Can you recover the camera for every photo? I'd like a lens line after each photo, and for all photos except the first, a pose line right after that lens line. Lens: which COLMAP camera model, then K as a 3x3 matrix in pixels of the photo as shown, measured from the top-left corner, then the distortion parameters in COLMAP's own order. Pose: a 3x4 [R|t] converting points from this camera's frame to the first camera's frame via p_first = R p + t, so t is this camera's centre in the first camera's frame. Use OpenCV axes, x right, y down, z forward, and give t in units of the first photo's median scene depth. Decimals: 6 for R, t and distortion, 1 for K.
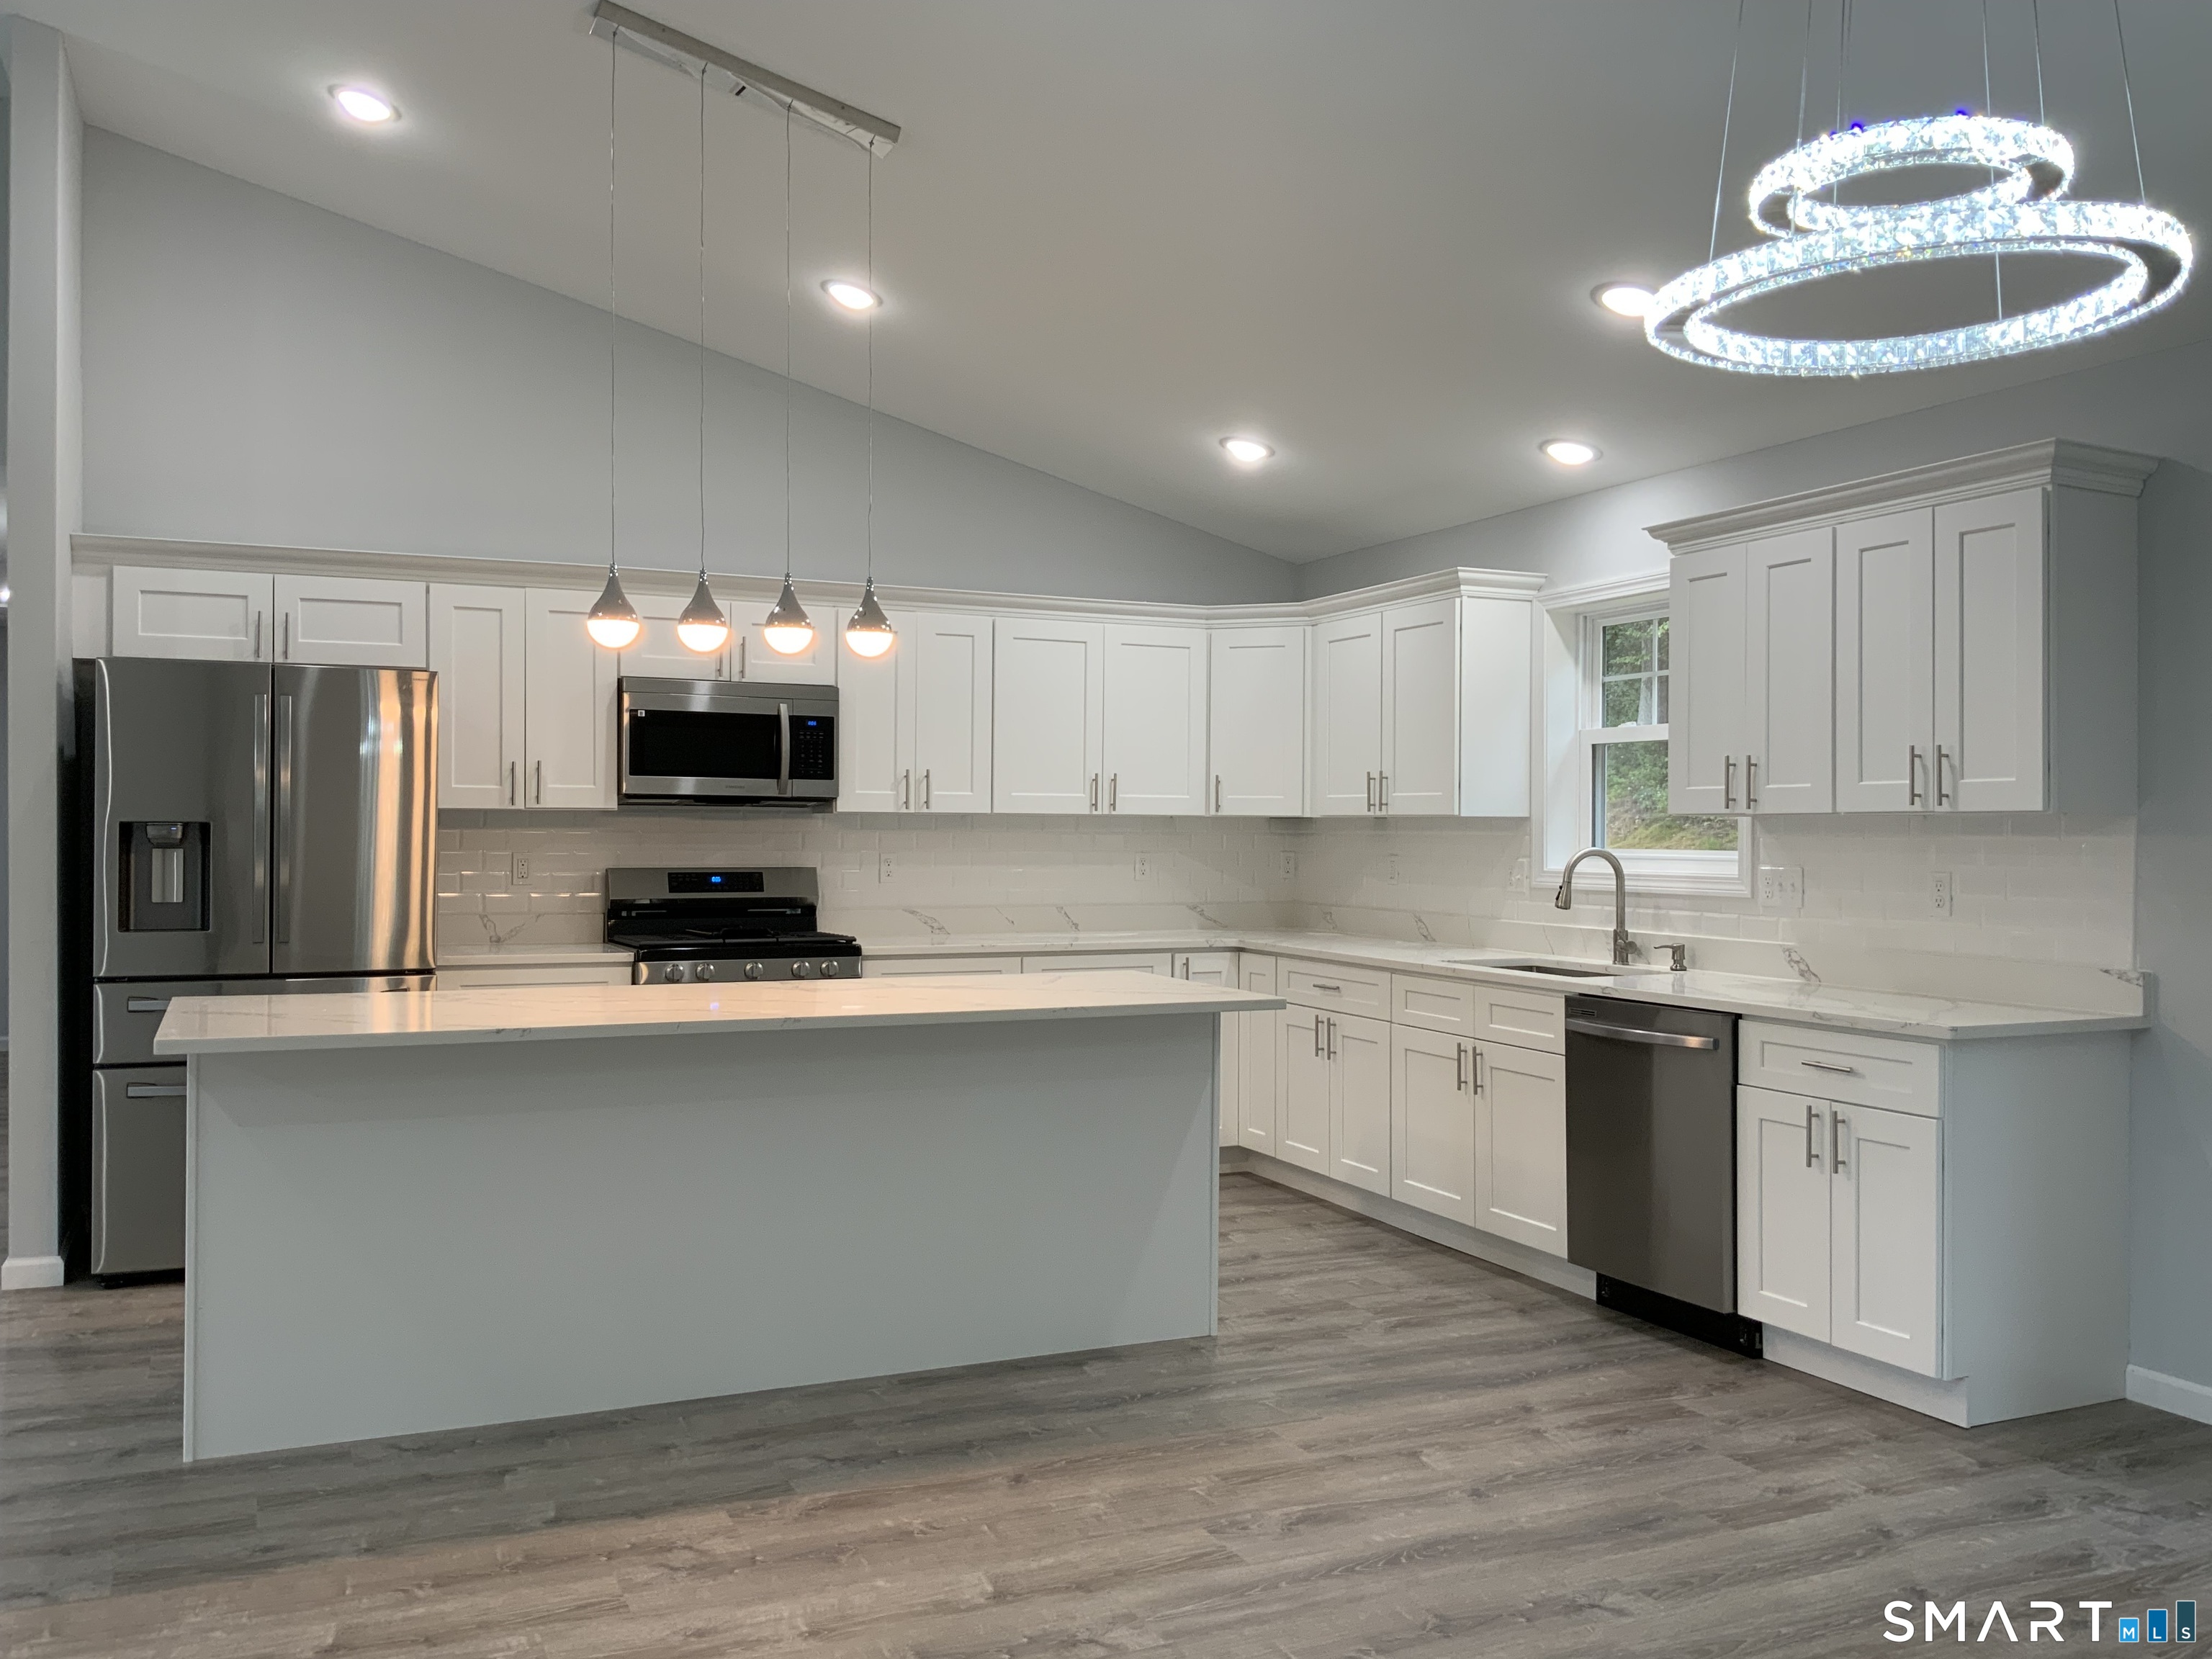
lens RADIAL K [[1886.1, 0, 1120.9], [0, 1886.1, 830.4], [0, 0, 1]] dist [0.026271, -0.035207]
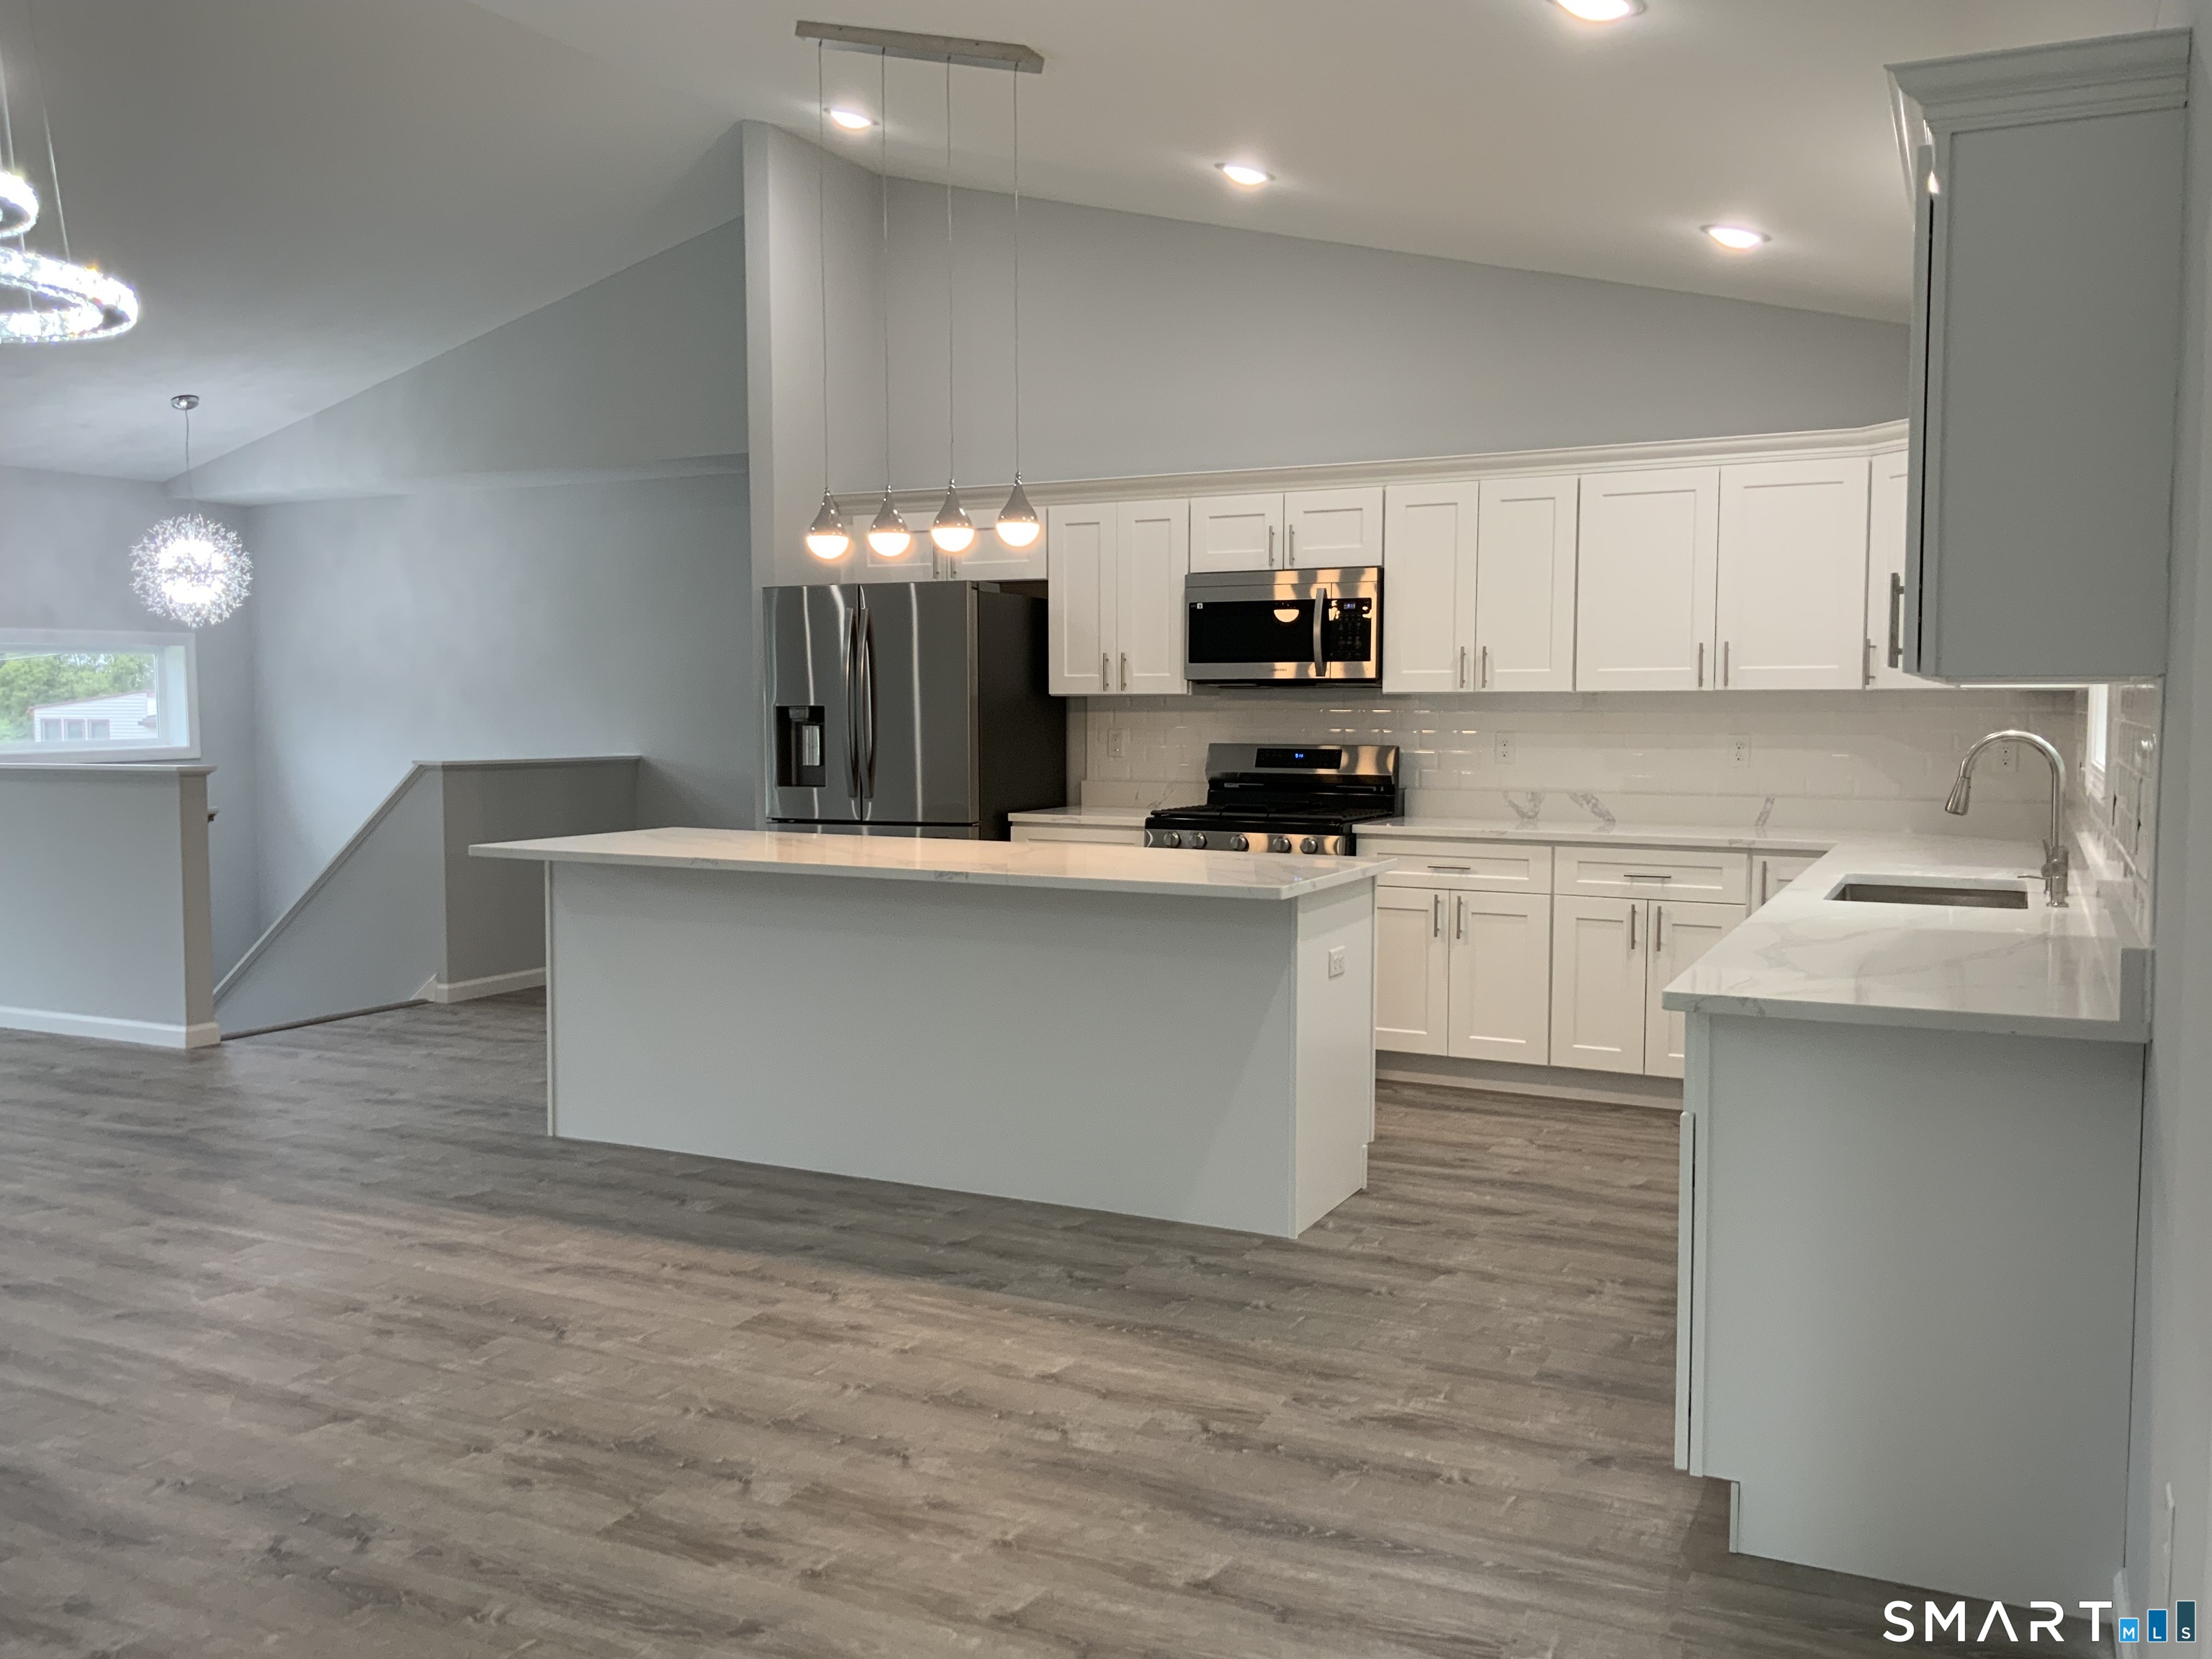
lens RADIAL K [[1885.9, 0, 1104.0], [0, 1885.9, 817.9], [0, 0, 1]] dist [0.097382, -0.002694]
pose [[0.586585, 0.041218, -0.808838, 0.769354], [0.002613, 0.998603, 0.052783, 0.004569], [0.809883, -0.033075, 0.585658, 0.381398]]
